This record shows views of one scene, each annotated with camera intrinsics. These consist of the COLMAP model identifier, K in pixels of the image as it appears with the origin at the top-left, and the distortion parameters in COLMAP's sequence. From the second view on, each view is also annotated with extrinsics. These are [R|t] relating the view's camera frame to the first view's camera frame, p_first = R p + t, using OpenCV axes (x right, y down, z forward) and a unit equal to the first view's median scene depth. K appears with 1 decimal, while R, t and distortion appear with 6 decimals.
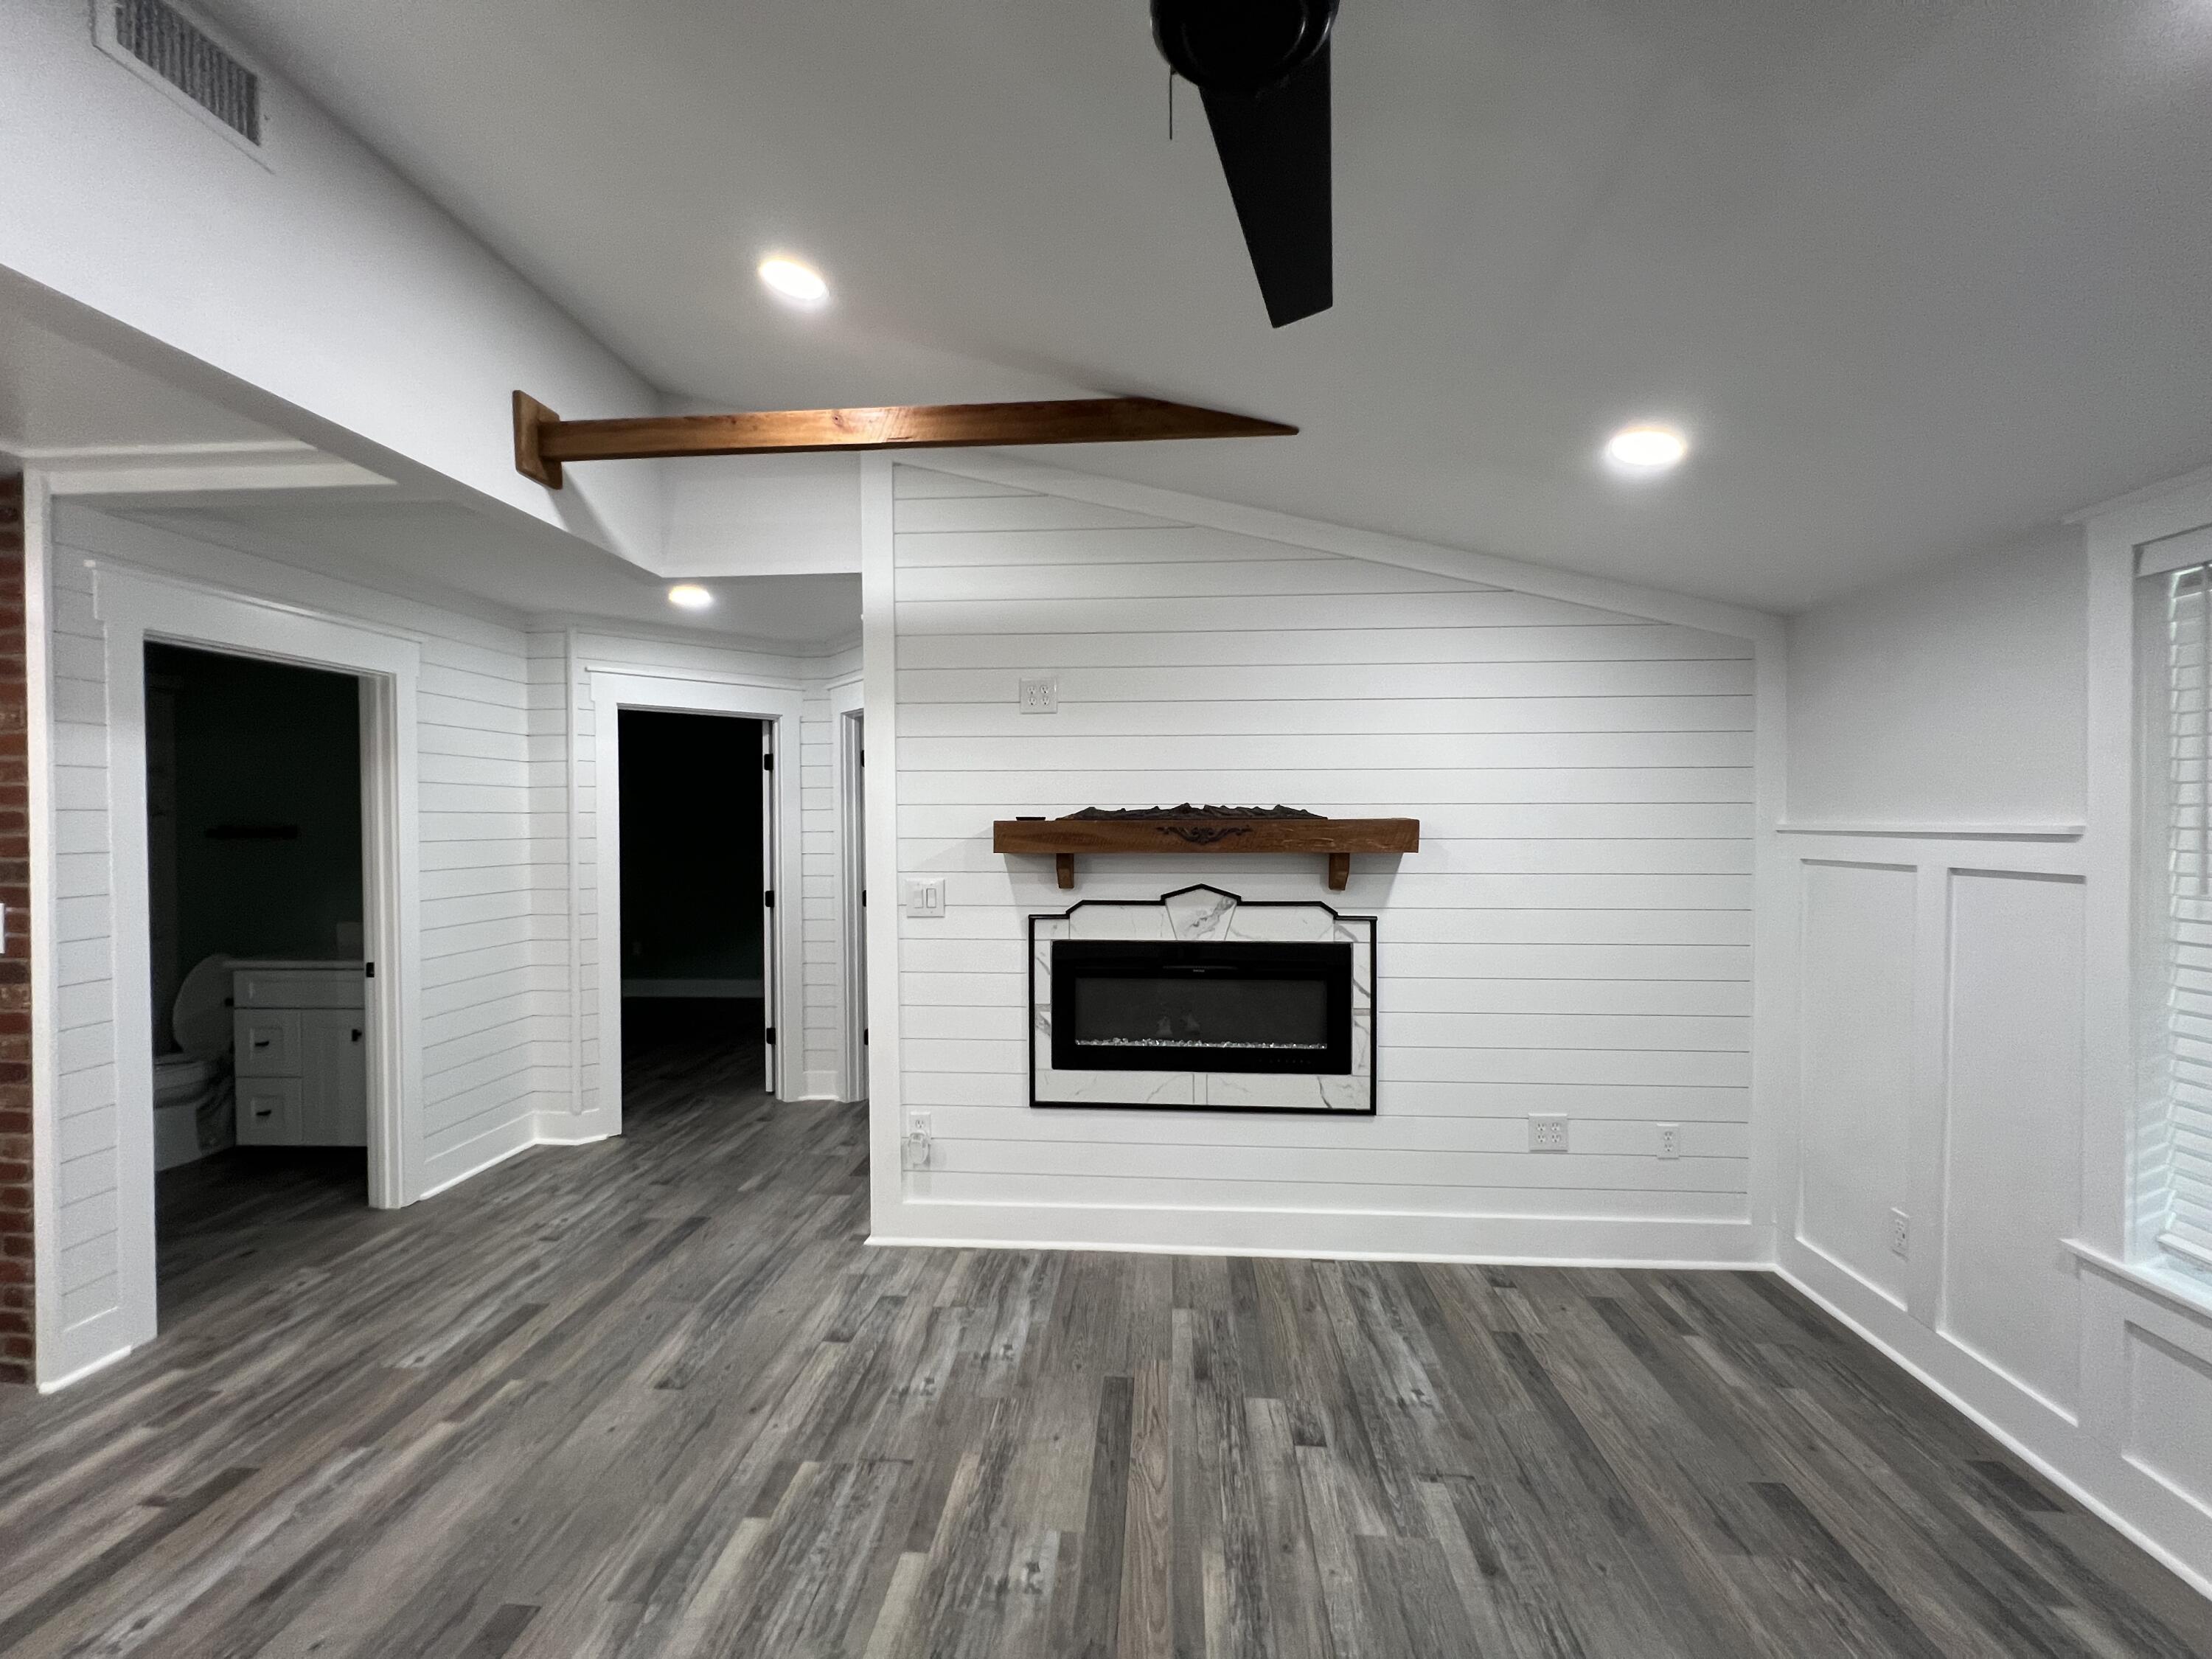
lens RADIAL K [[888.4, 0, 1107.3], [0, 888.4, 832.5], [0, 0, 1]] dist [-0.001299, 0.000779]
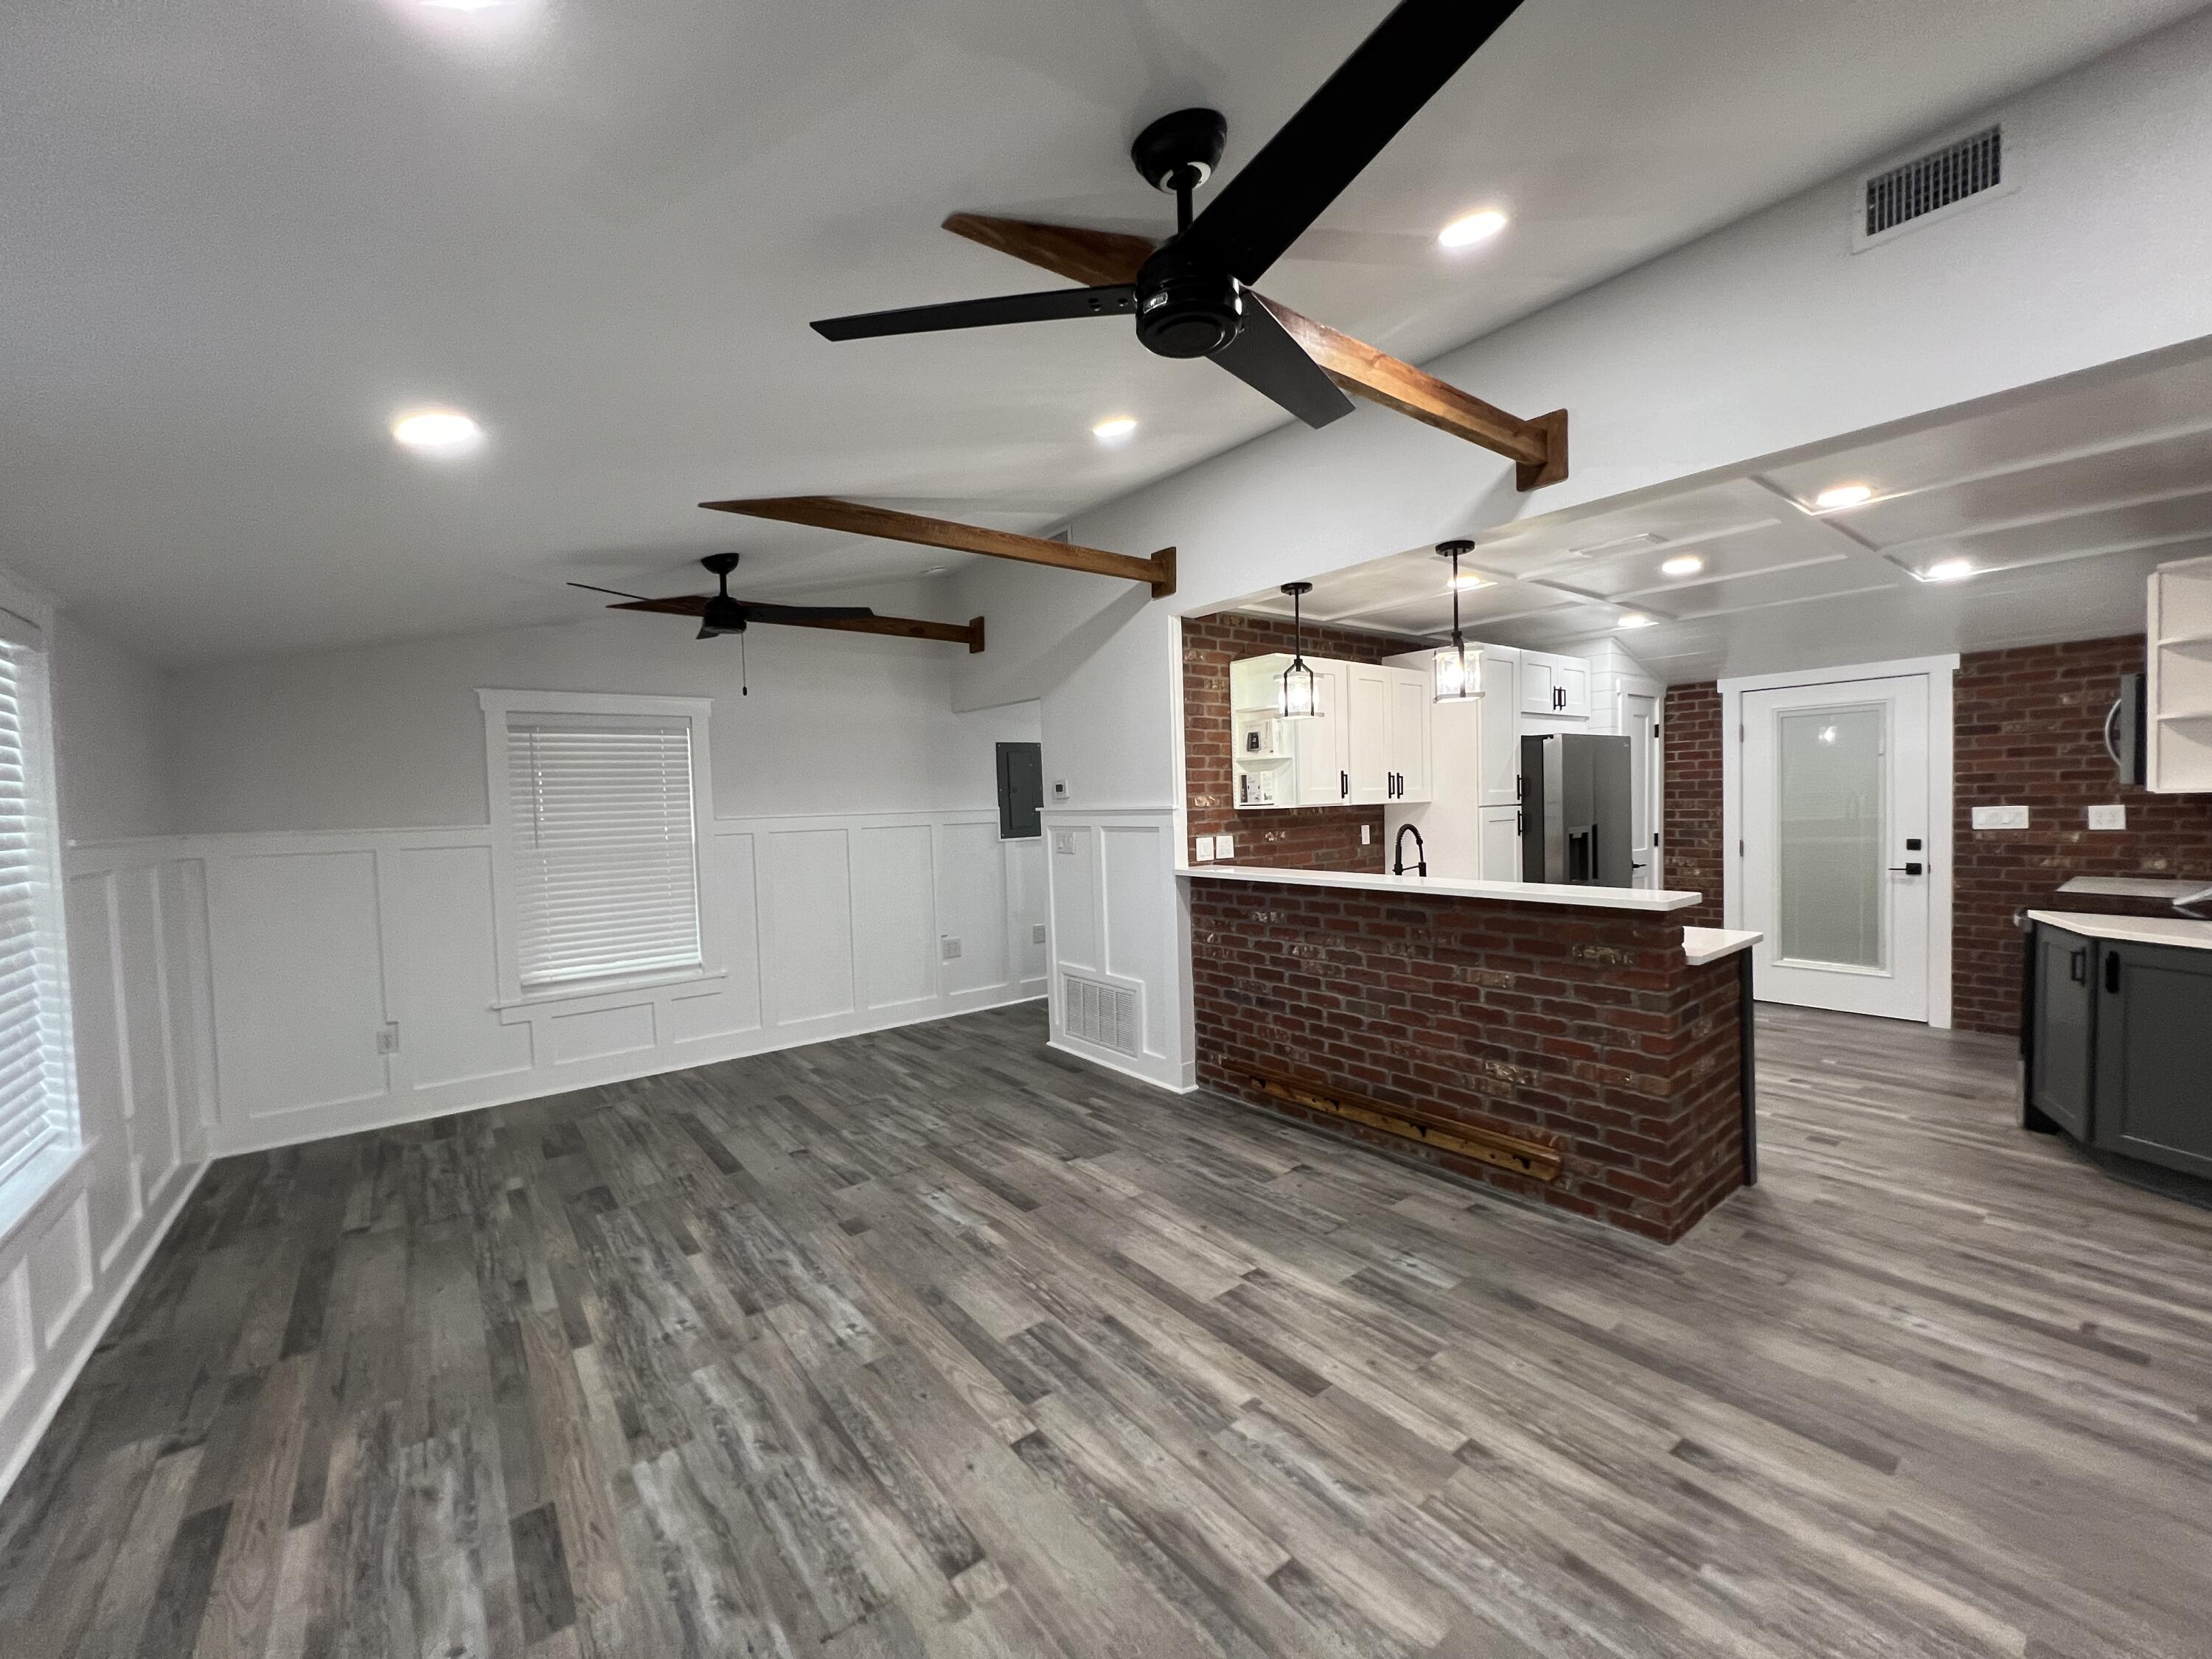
lens RADIAL K [[888.4, 0, 1107.3], [0, 888.4, 832.5], [0, 0, 1]] dist [-0.001299, 0.000779]
pose [[-0.743046, 0.053166, -0.667125, 0.434646], [0.025750, 0.998373, 0.050883, -0.004255], [0.668744, 0.020630, -0.743206, 0.641736]]
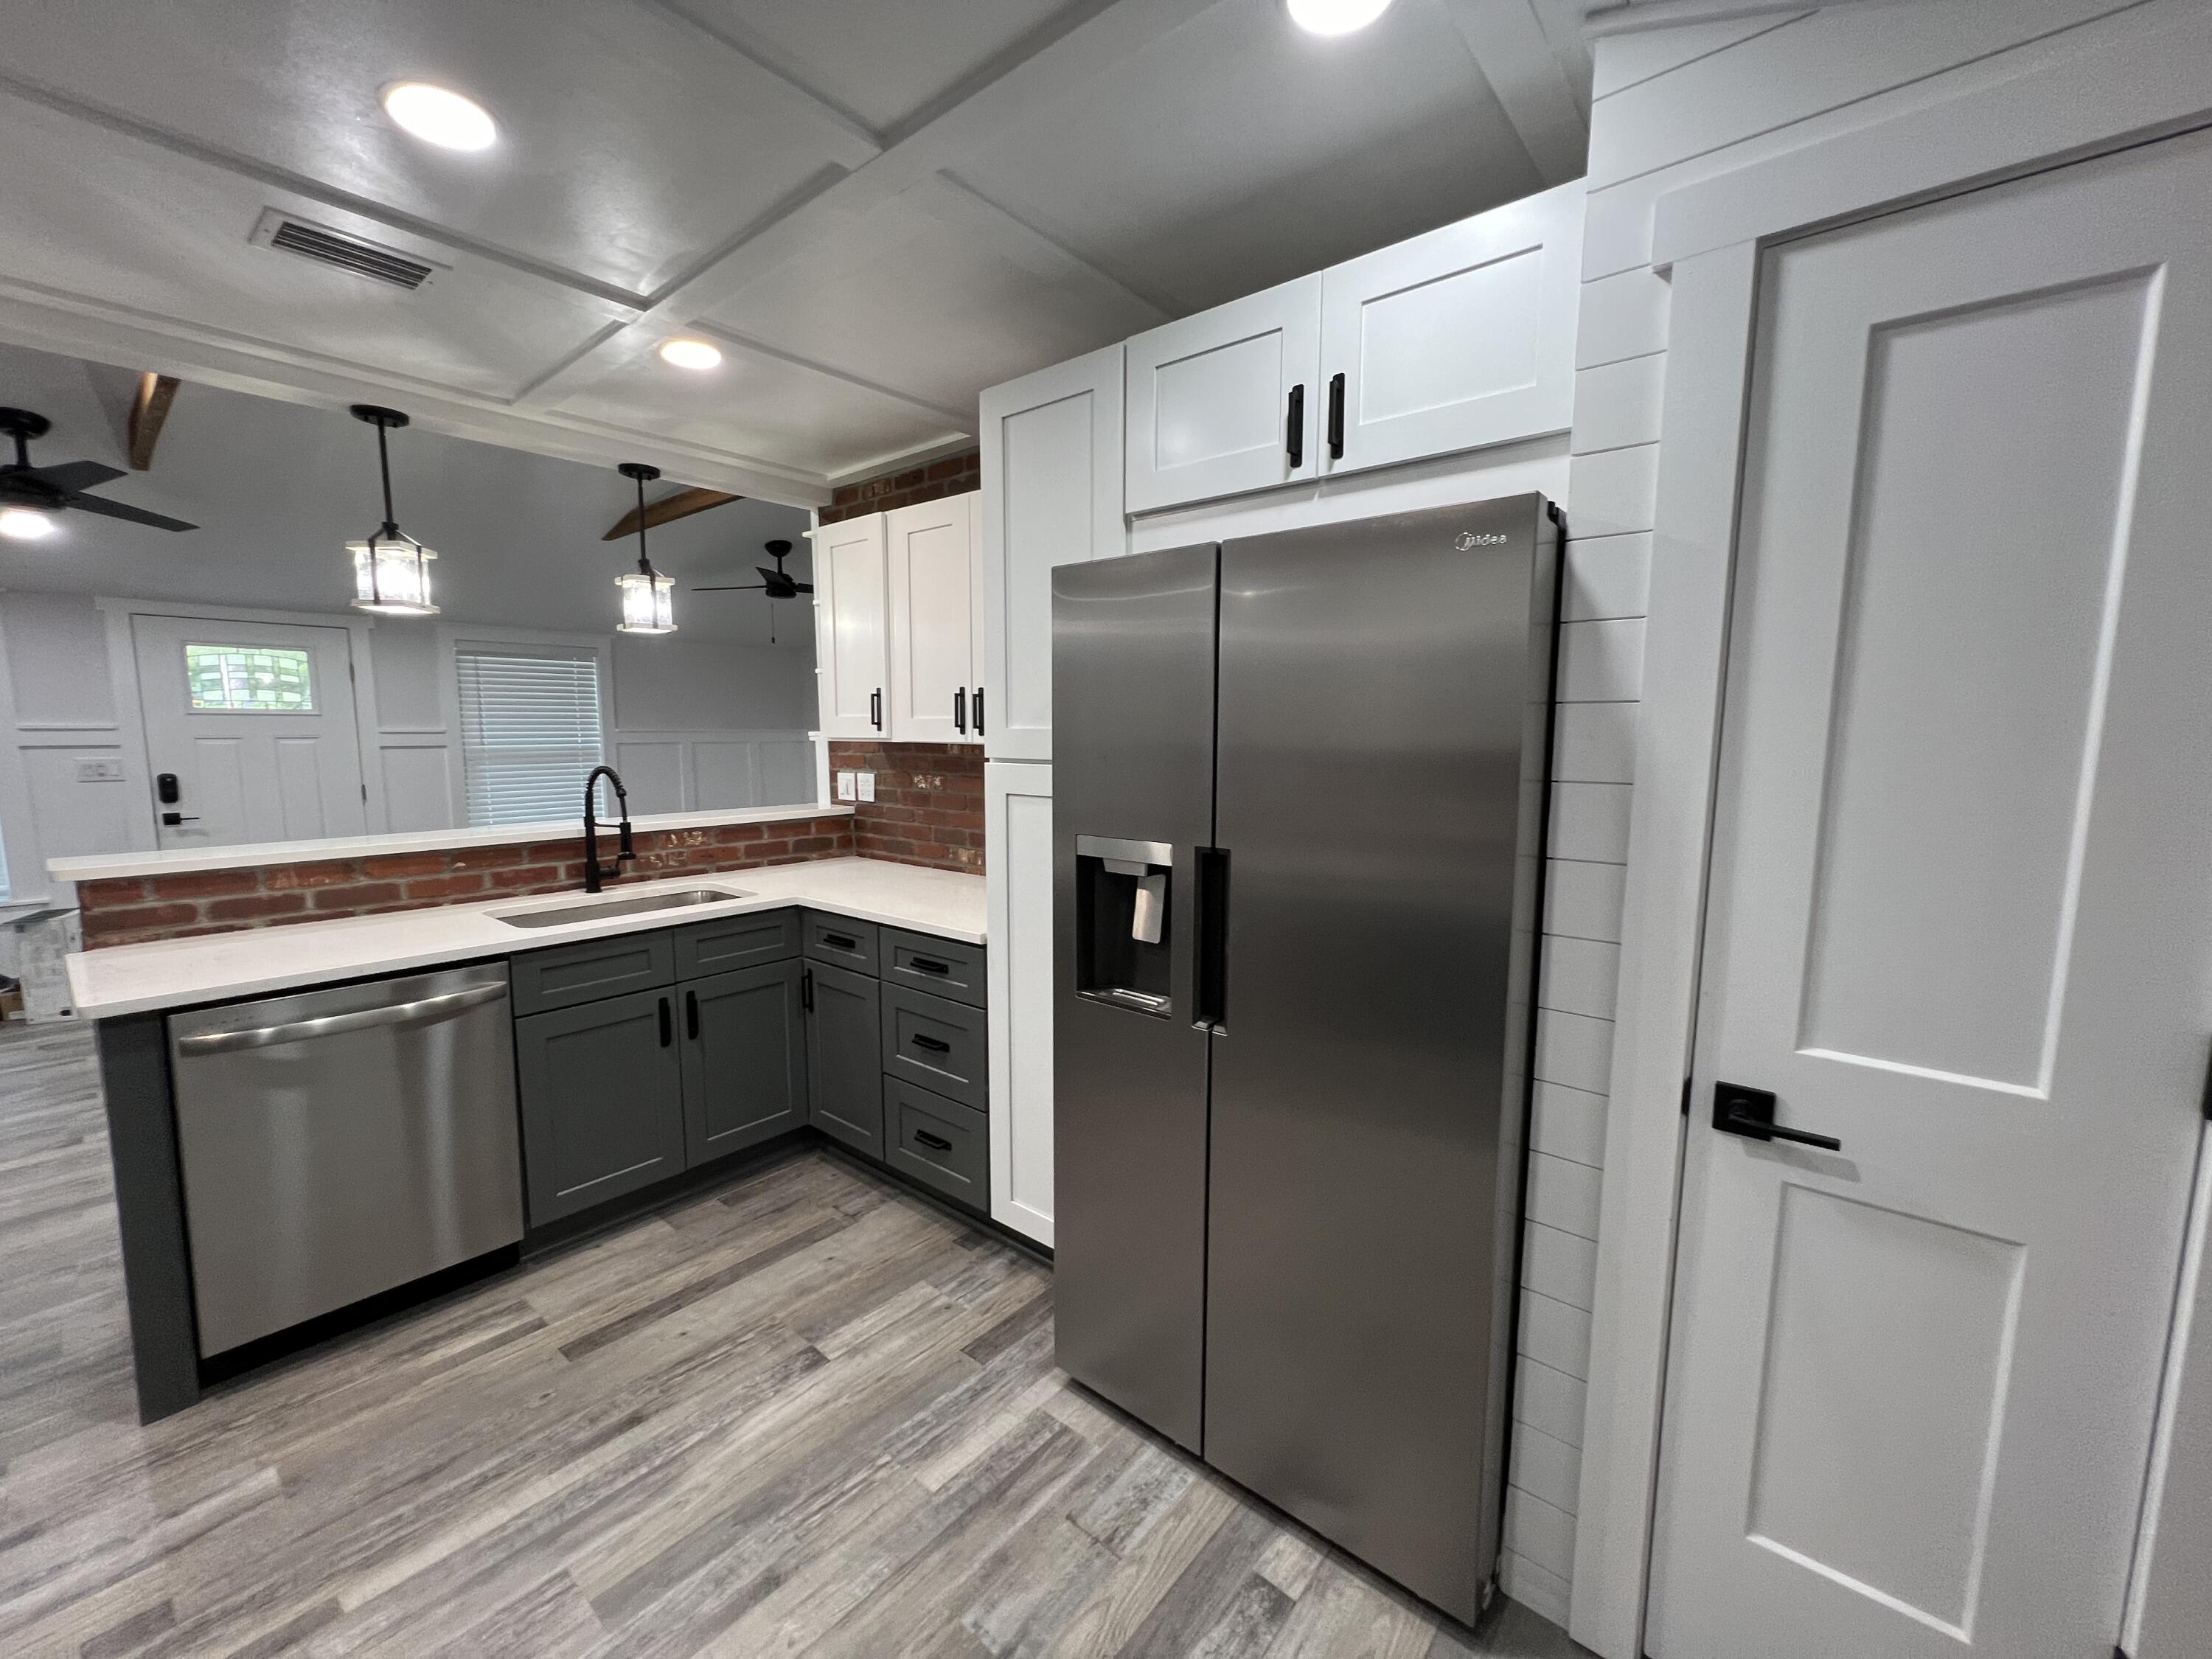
lens RADIAL K [[889.8, 0, 1109.0], [0, 889.8, 837.3], [0, 0, 1]] dist [-0.001268, -0.000321]
pose [[-0.813228, -0.065567, 0.578240, -1.708950], [0.010934, 0.991736, 0.127831, 0.019339], [-0.581843, 0.110278, -0.805790, 0.439974]]
